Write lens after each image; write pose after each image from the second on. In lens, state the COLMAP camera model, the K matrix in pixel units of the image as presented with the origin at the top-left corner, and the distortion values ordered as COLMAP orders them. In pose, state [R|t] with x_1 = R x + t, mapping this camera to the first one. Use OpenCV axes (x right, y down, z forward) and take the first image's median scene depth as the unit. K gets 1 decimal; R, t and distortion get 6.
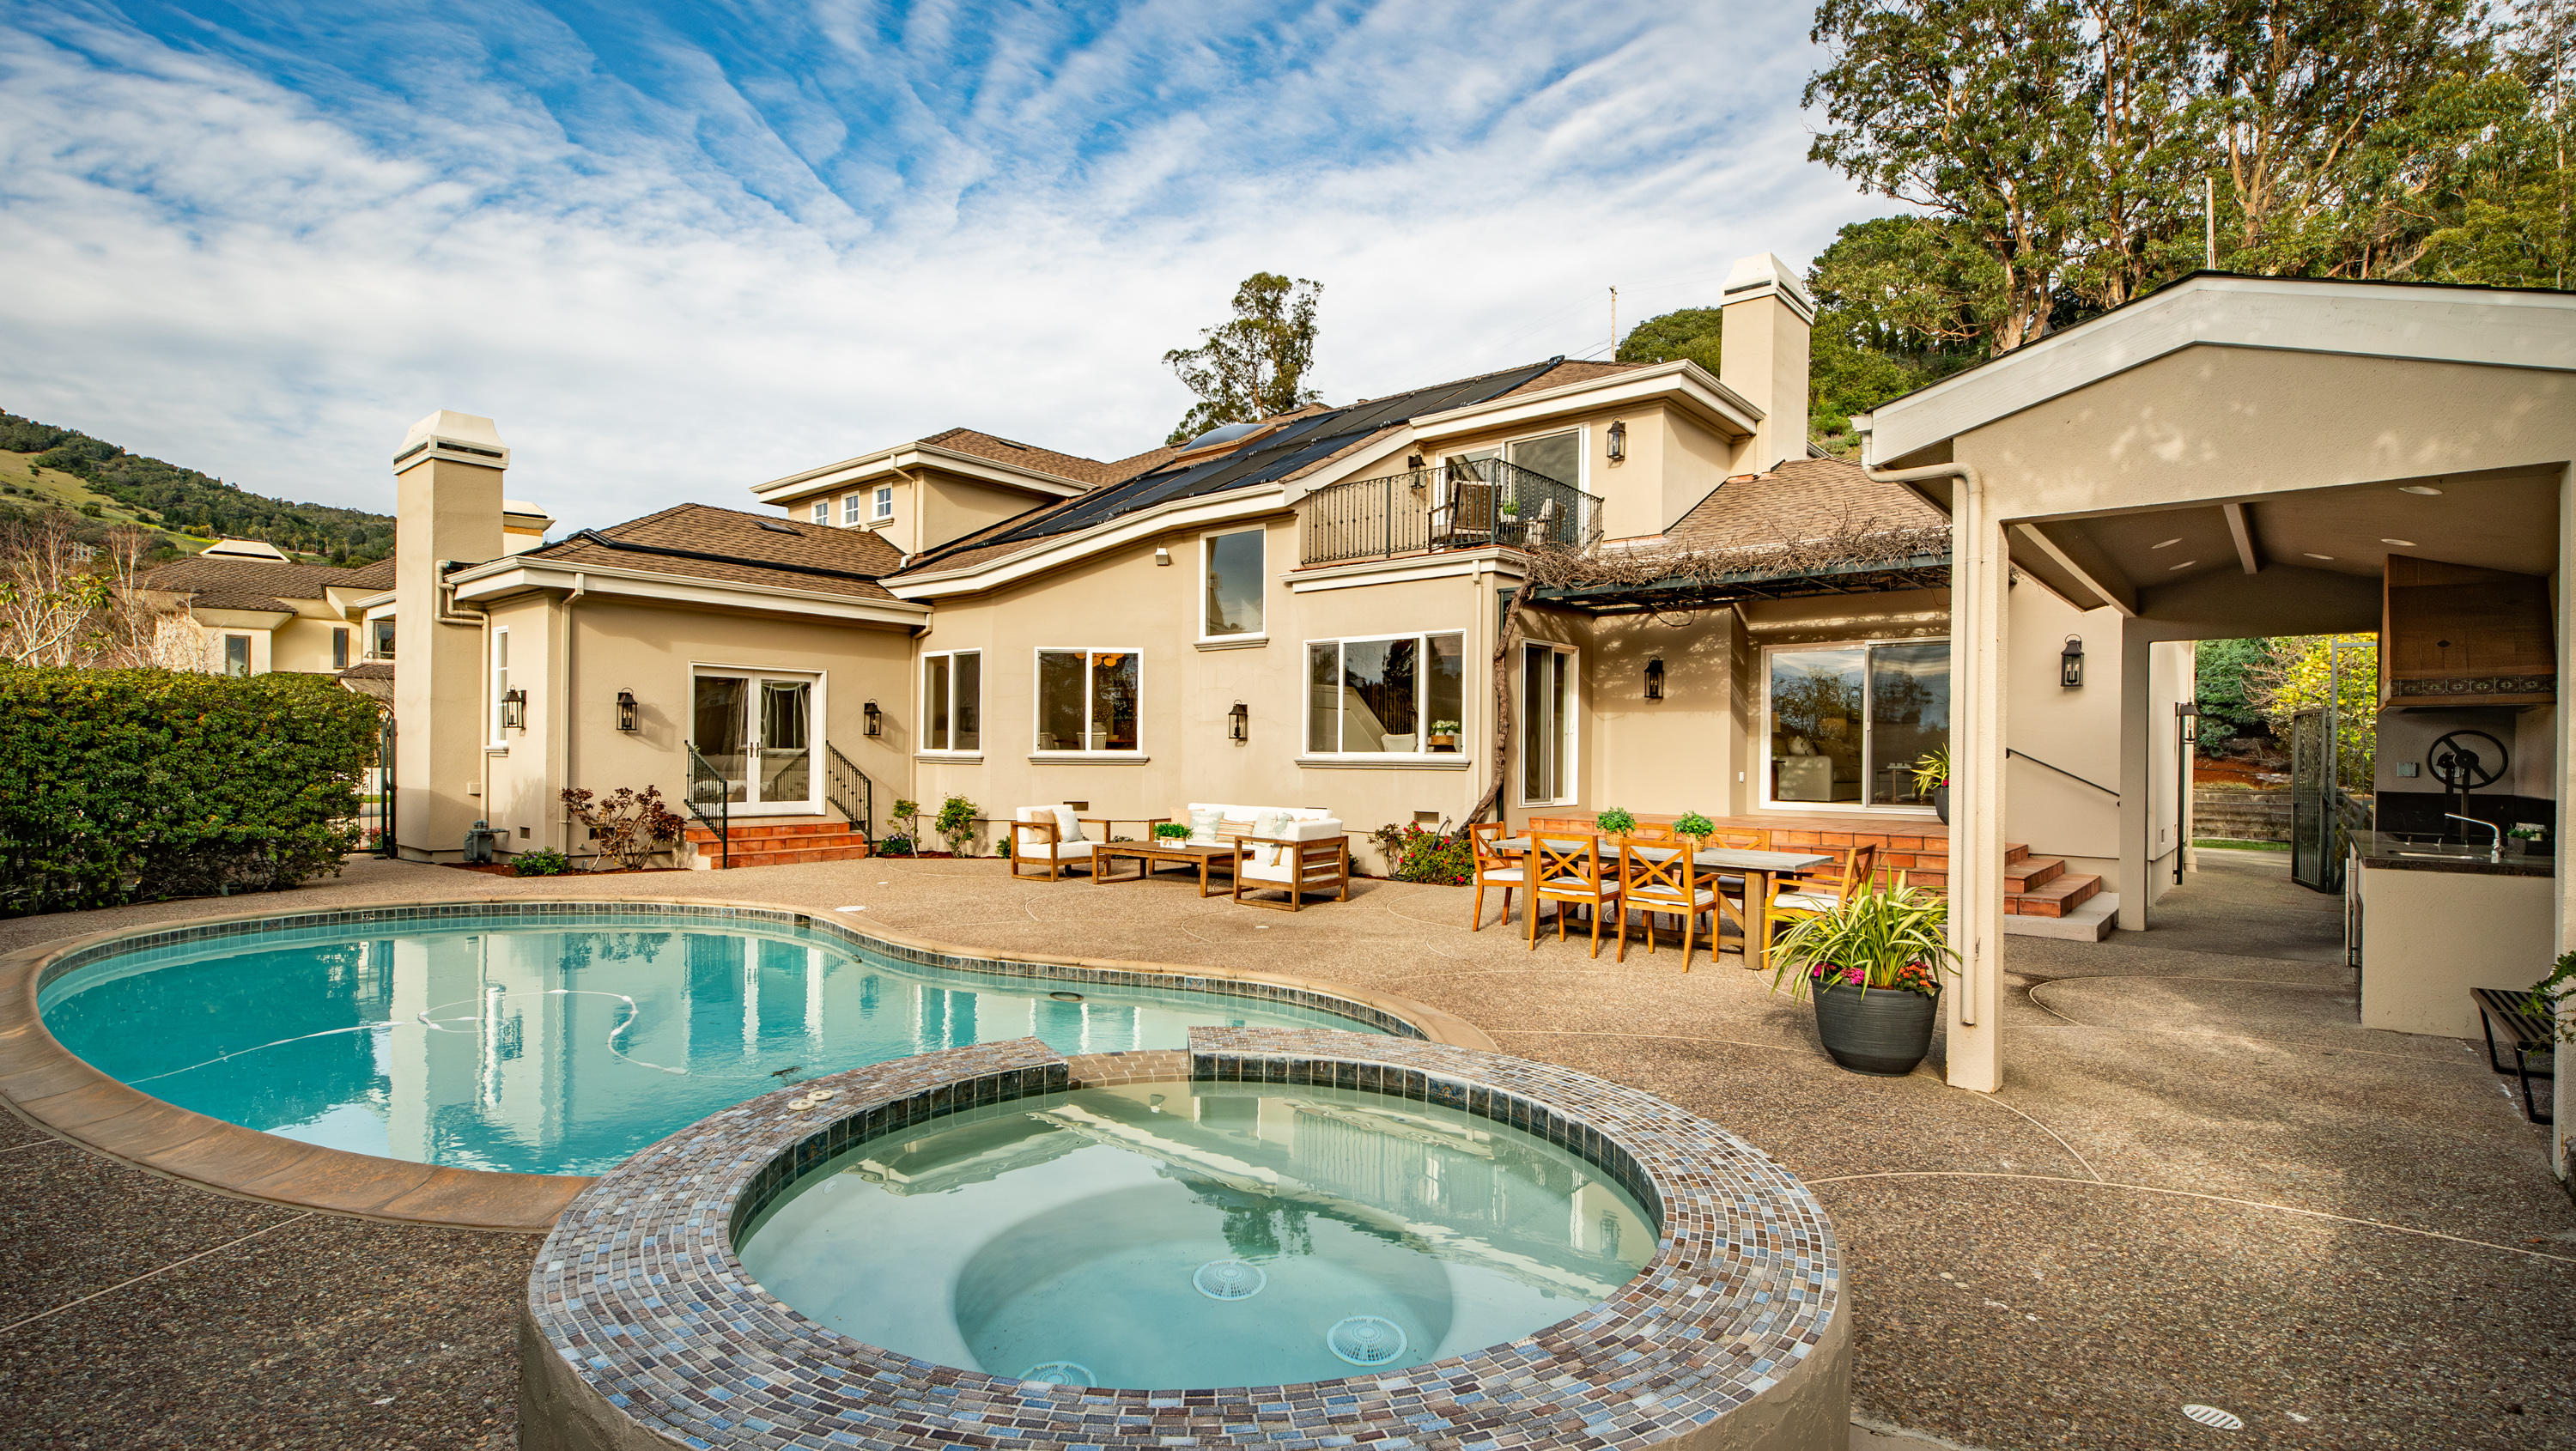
lens RADIAL K [[1161.8, 0, 1297.2], [0, 1161.8, 746.5], [0, 0, 1]] dist [0.003188, -0.004332]
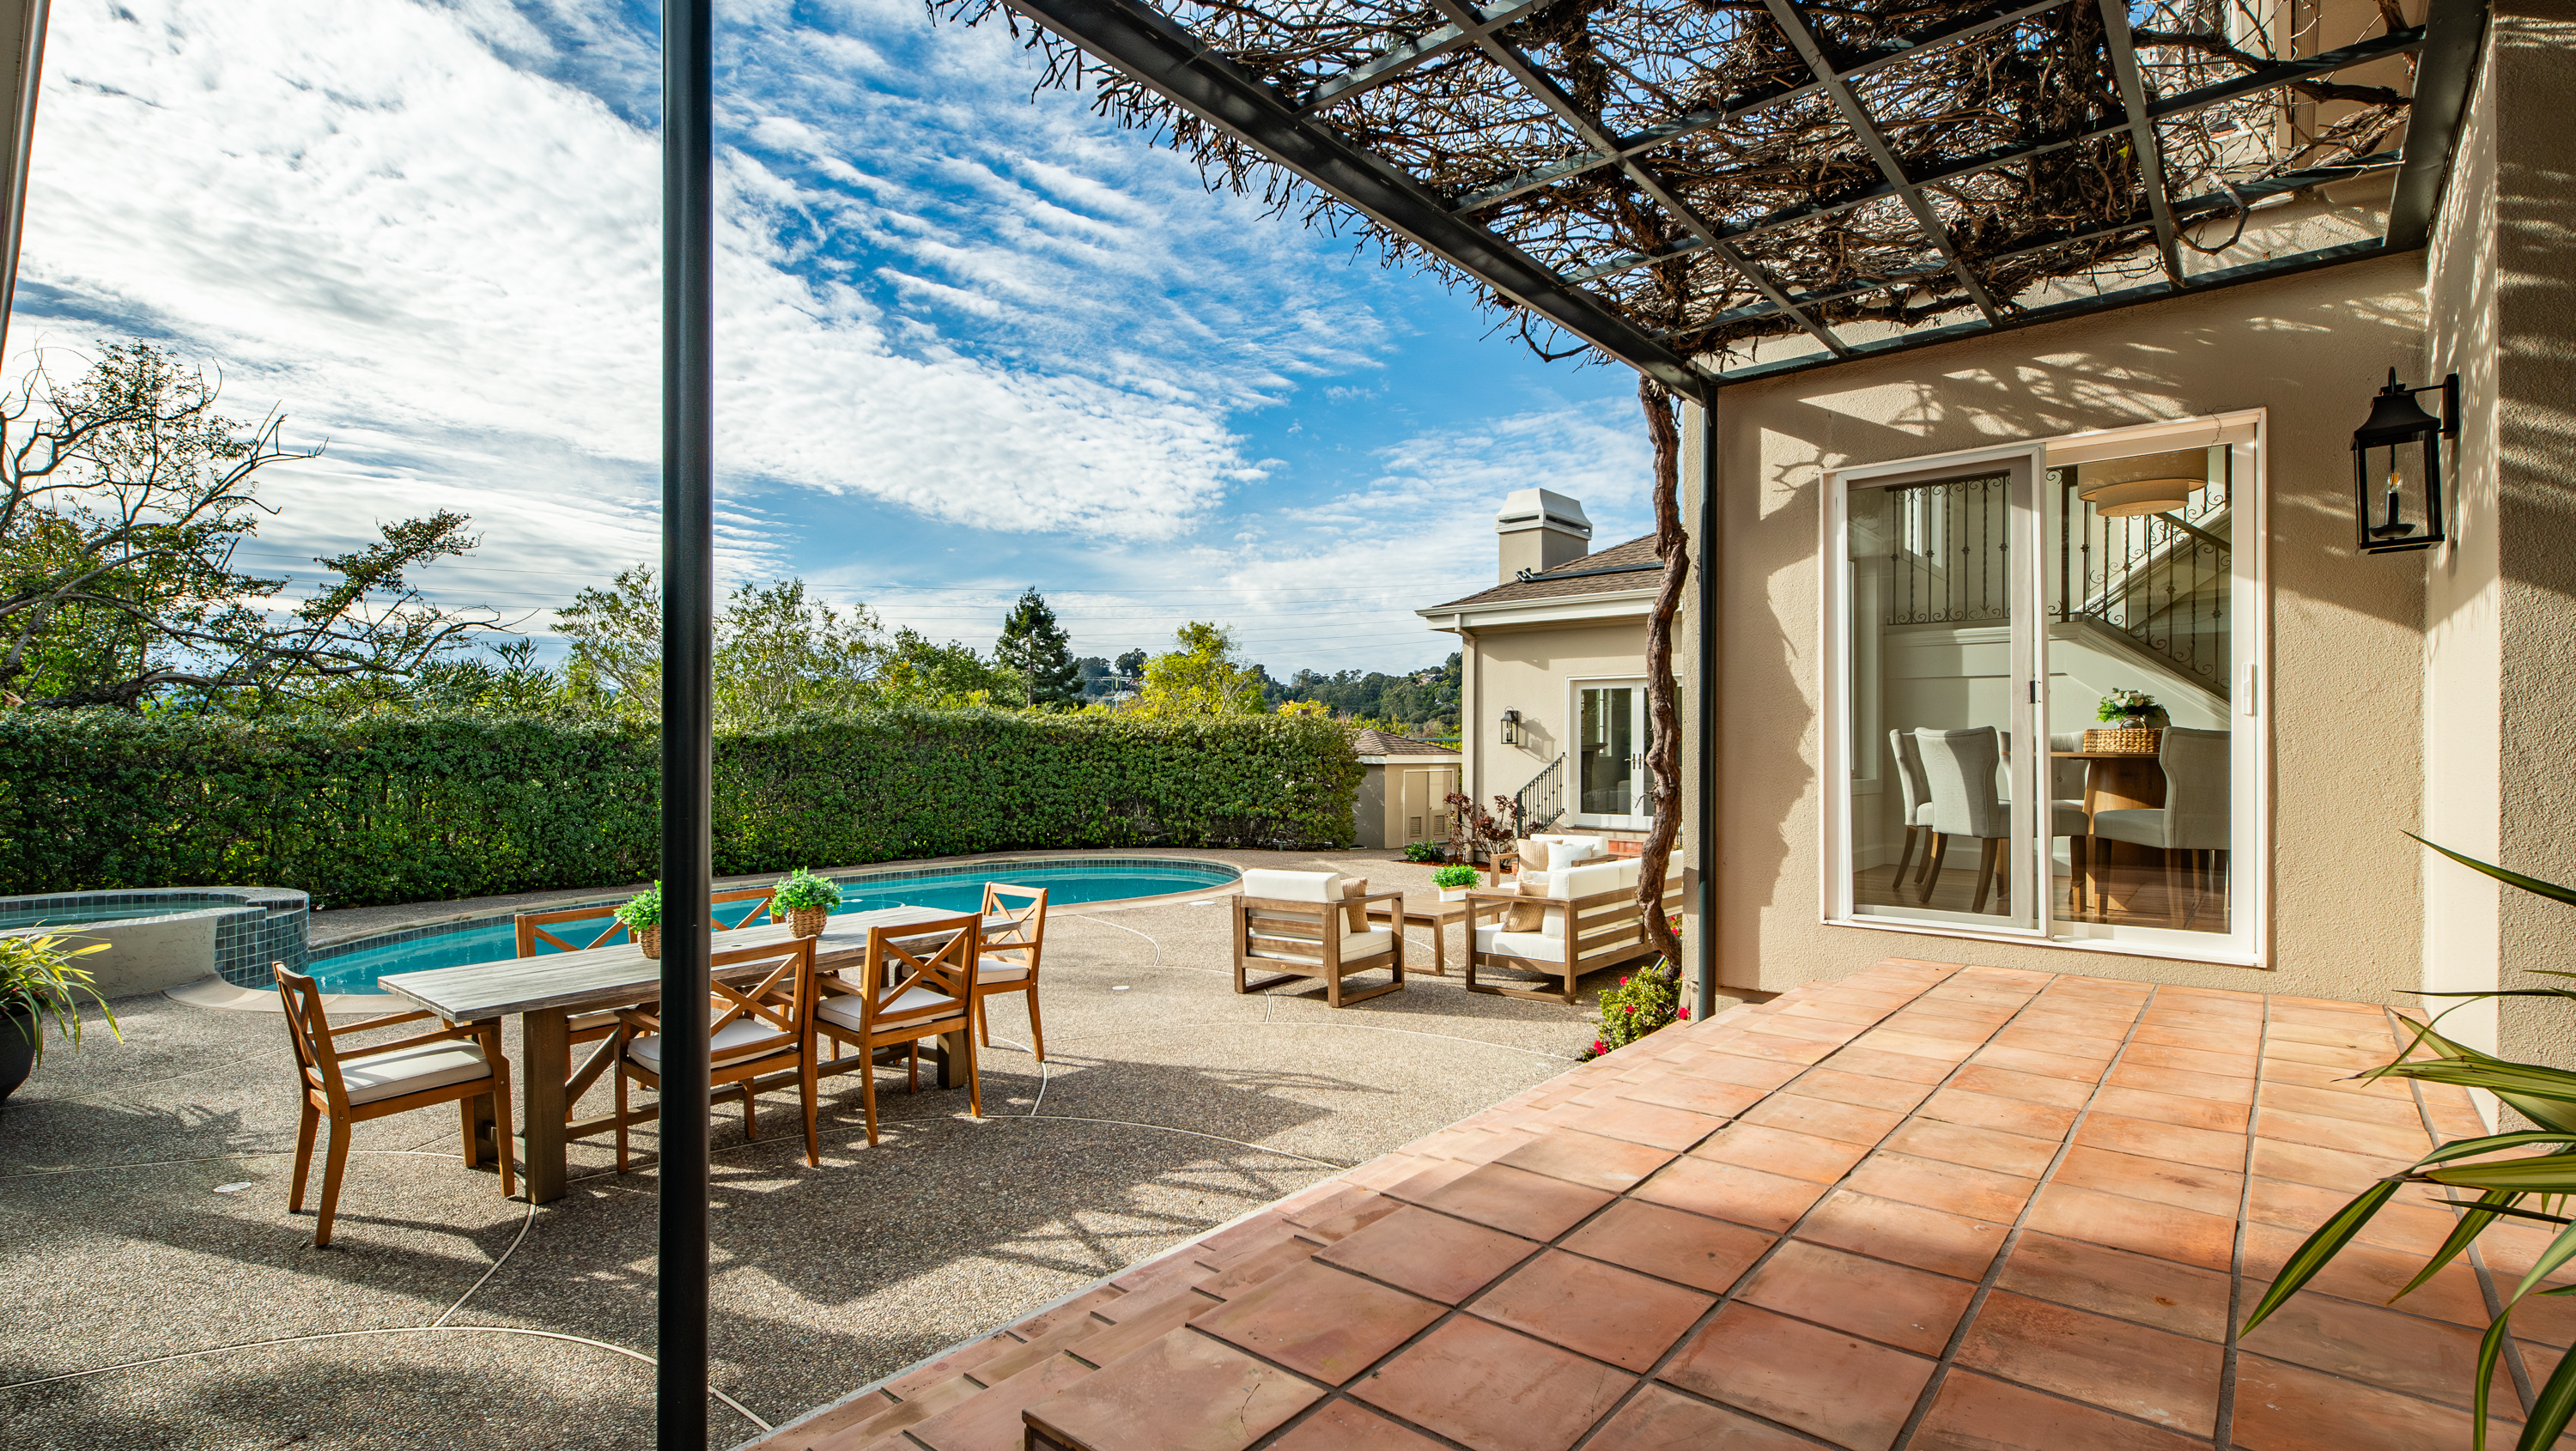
lens RADIAL K [[1161.8, 0, 1297.2], [0, 1161.8, 746.5], [0, 0, 1]] dist [0.003188, -0.004332]
pose [[-0.004795, -0.008449, -0.999953, 0.475857], [0.005267, 0.999950, -0.008474, -0.002264], [0.999975, -0.005308, -0.004750, 0.693682]]
